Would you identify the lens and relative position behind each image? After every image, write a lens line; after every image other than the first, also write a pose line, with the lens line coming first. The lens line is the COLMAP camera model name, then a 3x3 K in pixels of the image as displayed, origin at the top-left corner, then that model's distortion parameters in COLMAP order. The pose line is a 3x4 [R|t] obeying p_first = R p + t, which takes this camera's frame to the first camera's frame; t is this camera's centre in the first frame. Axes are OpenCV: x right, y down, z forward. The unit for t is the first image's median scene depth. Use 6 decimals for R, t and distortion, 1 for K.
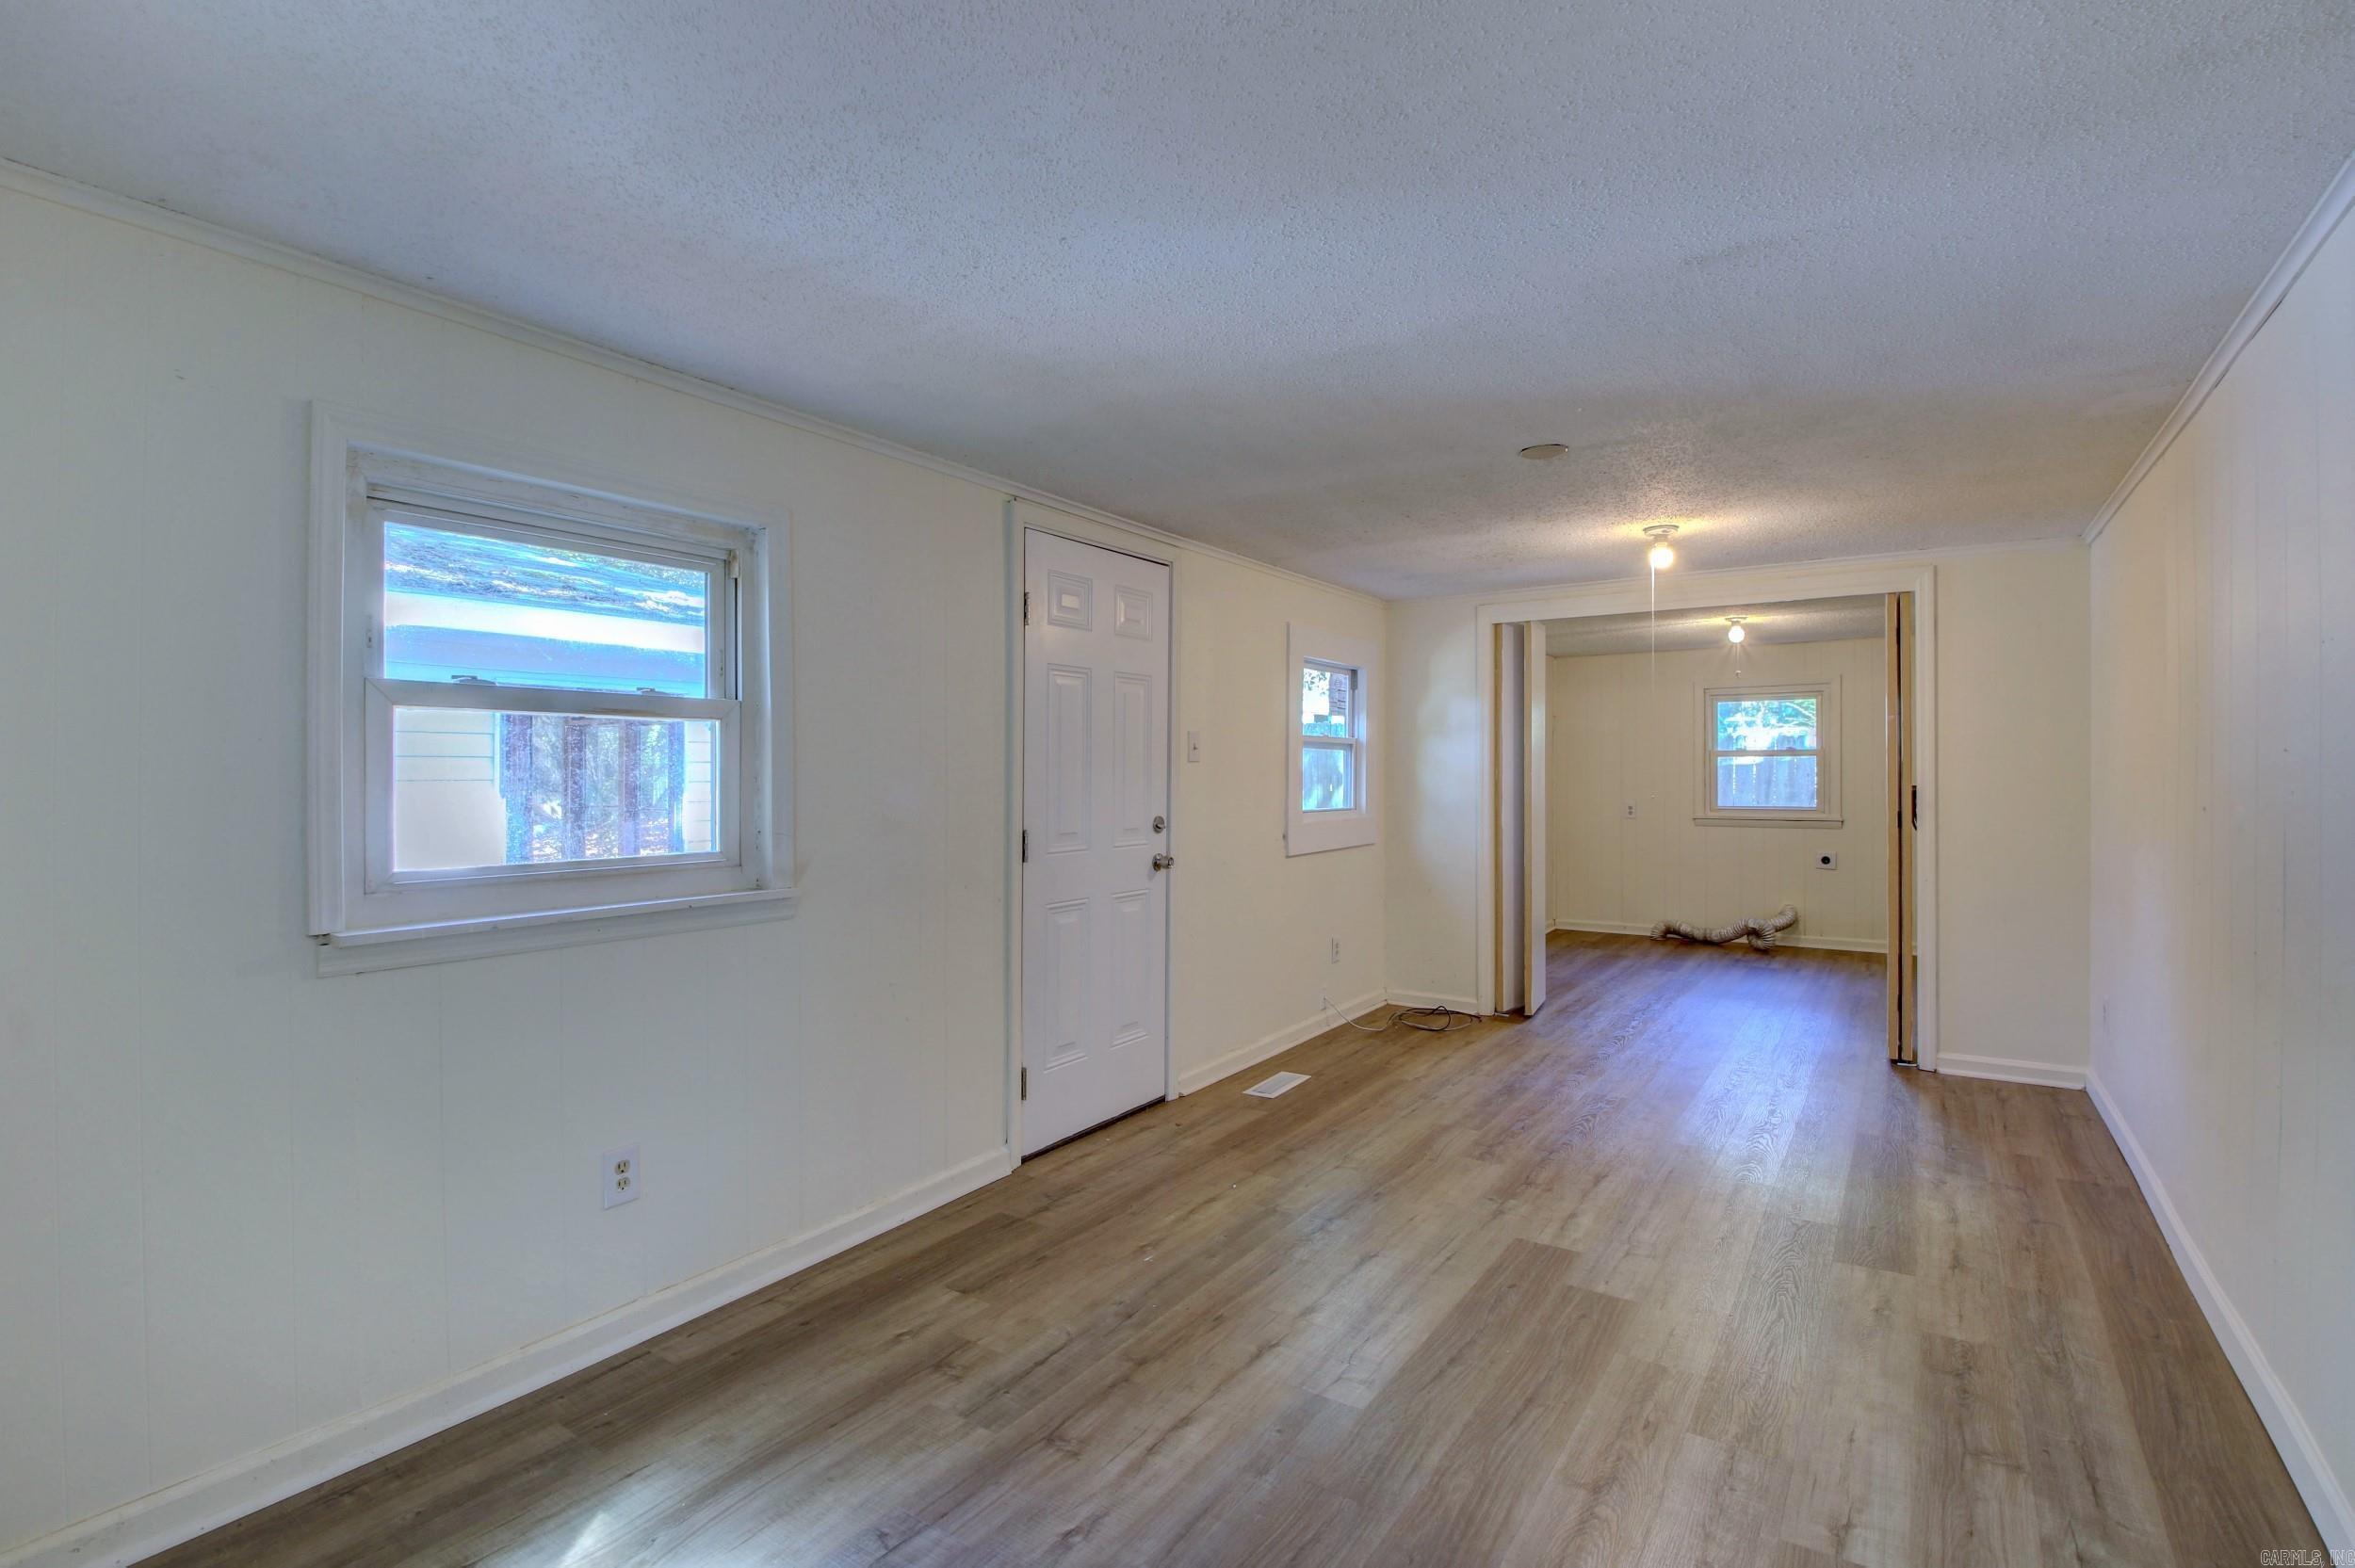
lens RADIAL K [[1086.1, 0, 1180.2], [0, 1086.1, 772.2], [0, 0, 1]] dist [0.001198, -0.010260]
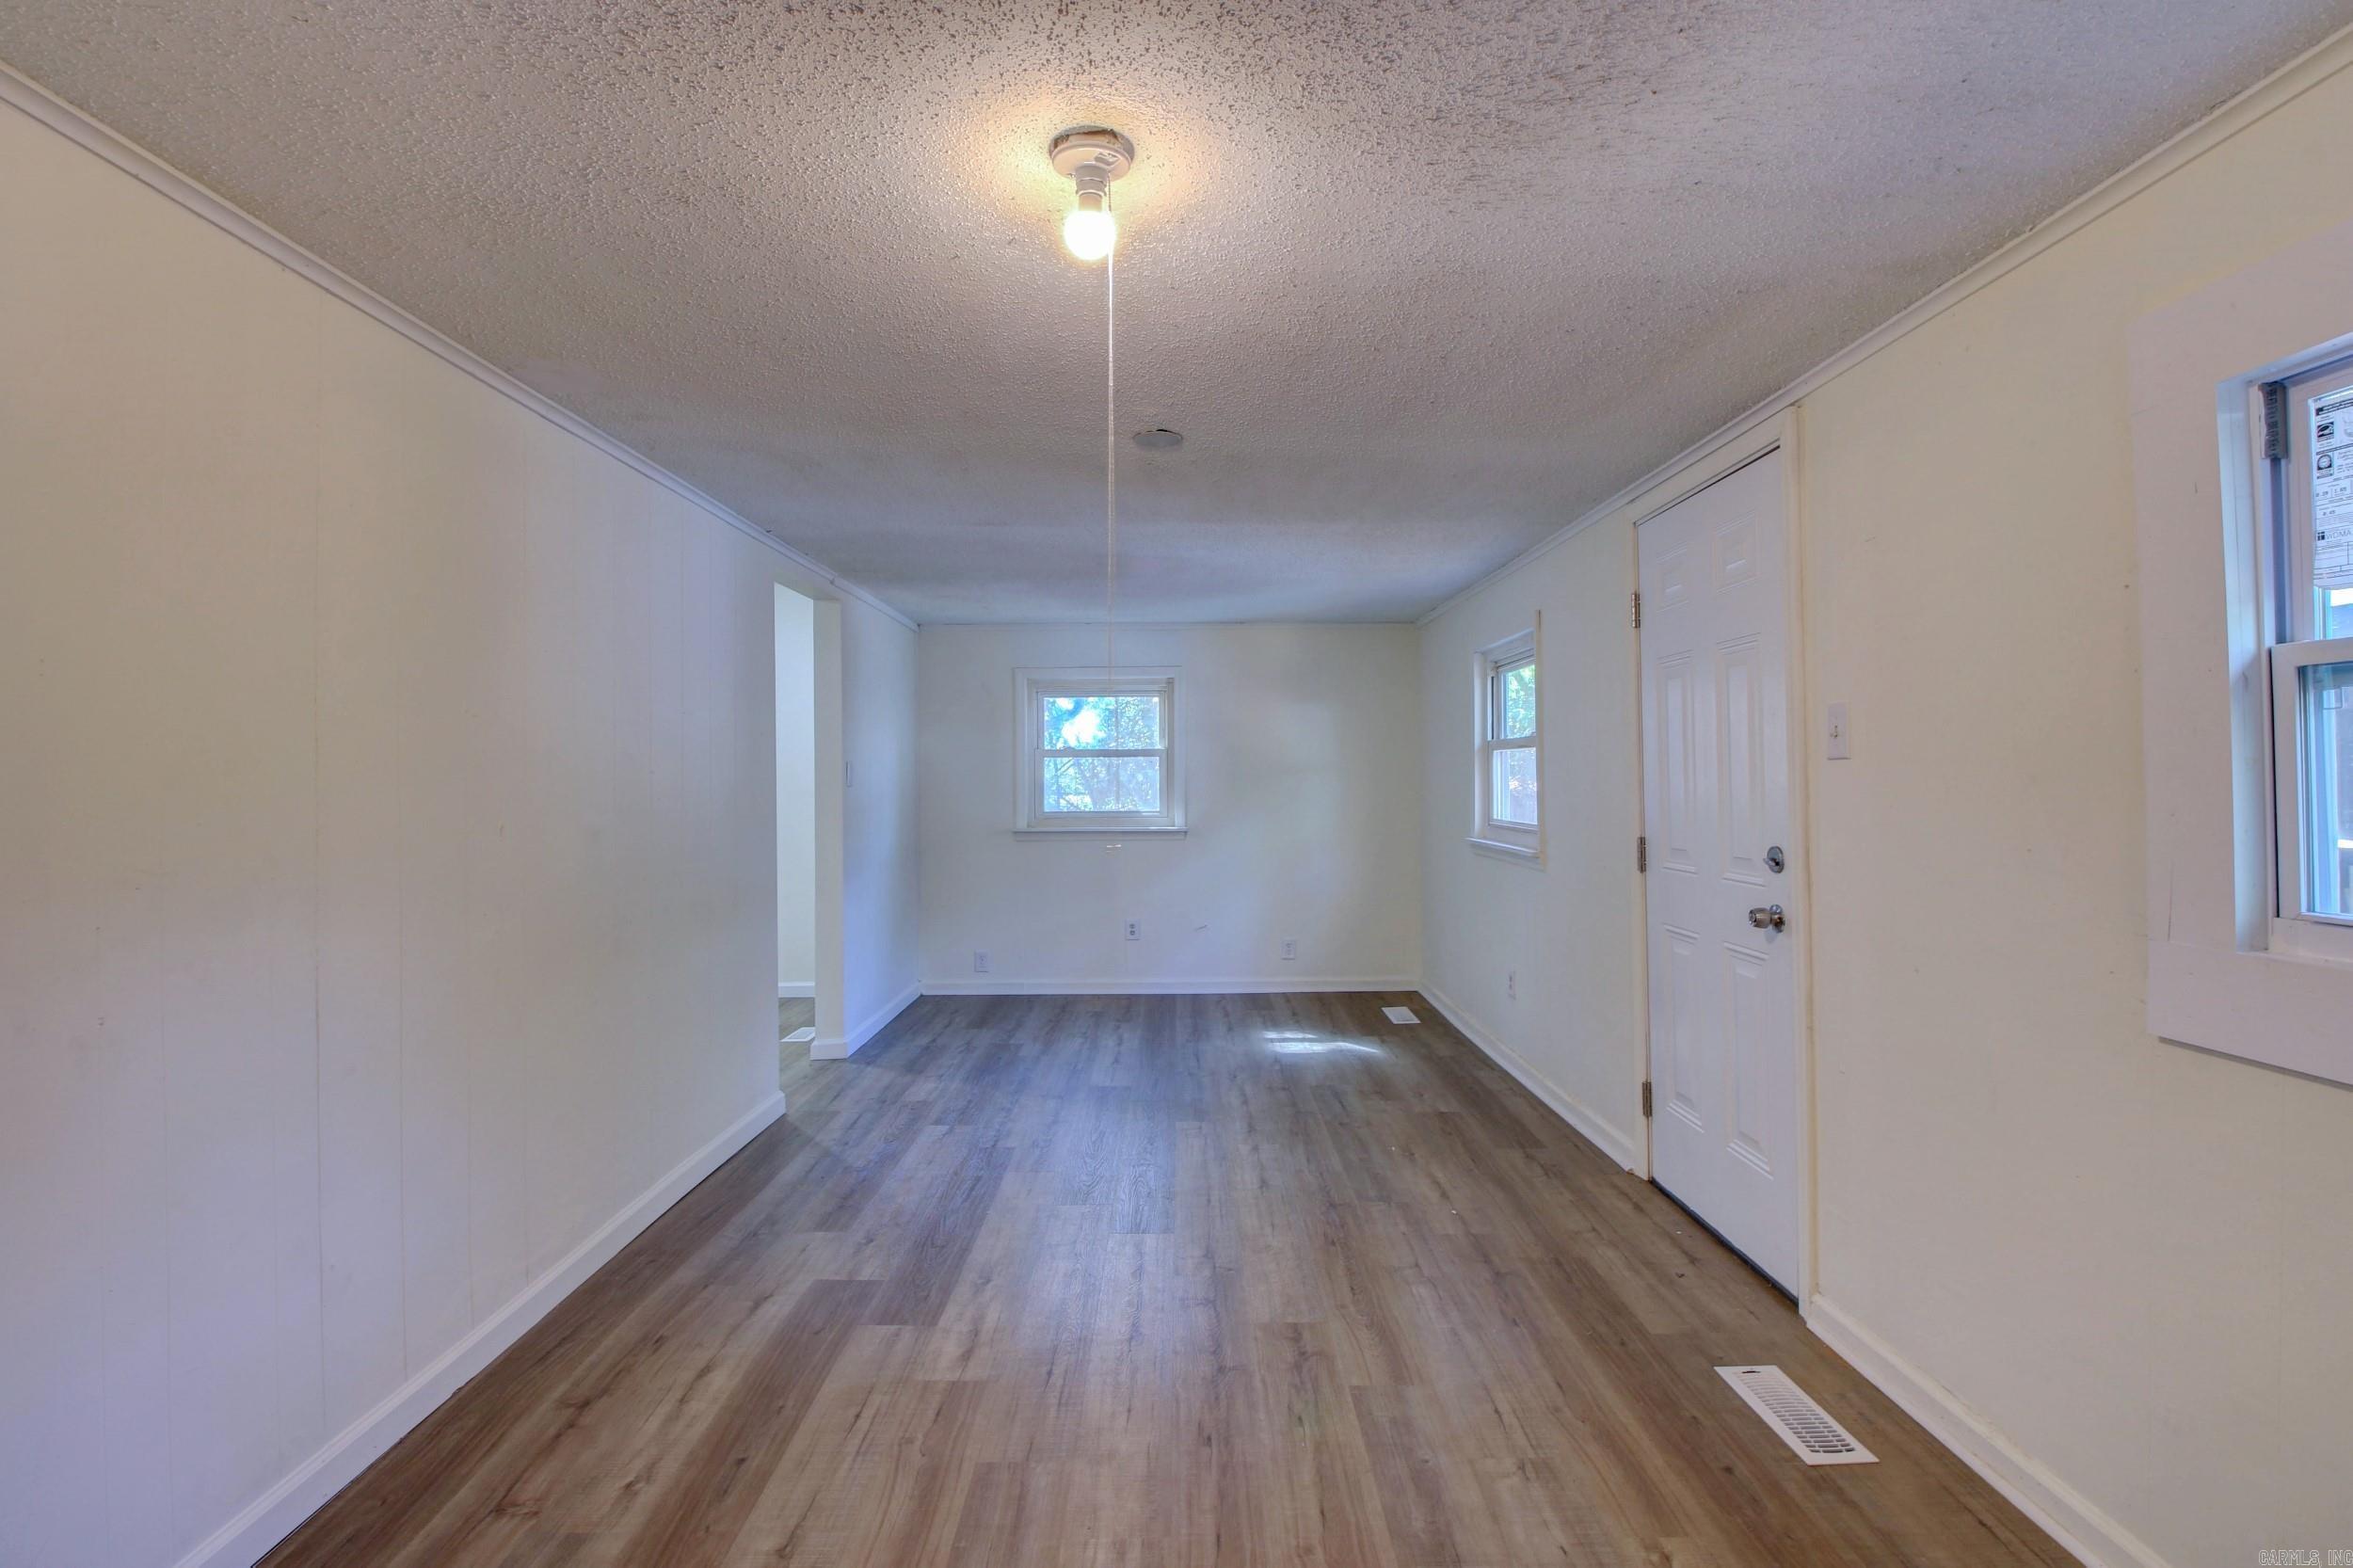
lens RADIAL K [[1085.3, 0, 1179.2], [0, 1085.3, 772.2], [0, 0, 1]] dist [0.001198, -0.010260]
pose [[-0.824920, 0.002373, -0.565244, 0.942970], [0.004141, 0.999990, -0.001845, -0.005993], [0.565234, -0.003863, -0.824921, 1.974992]]
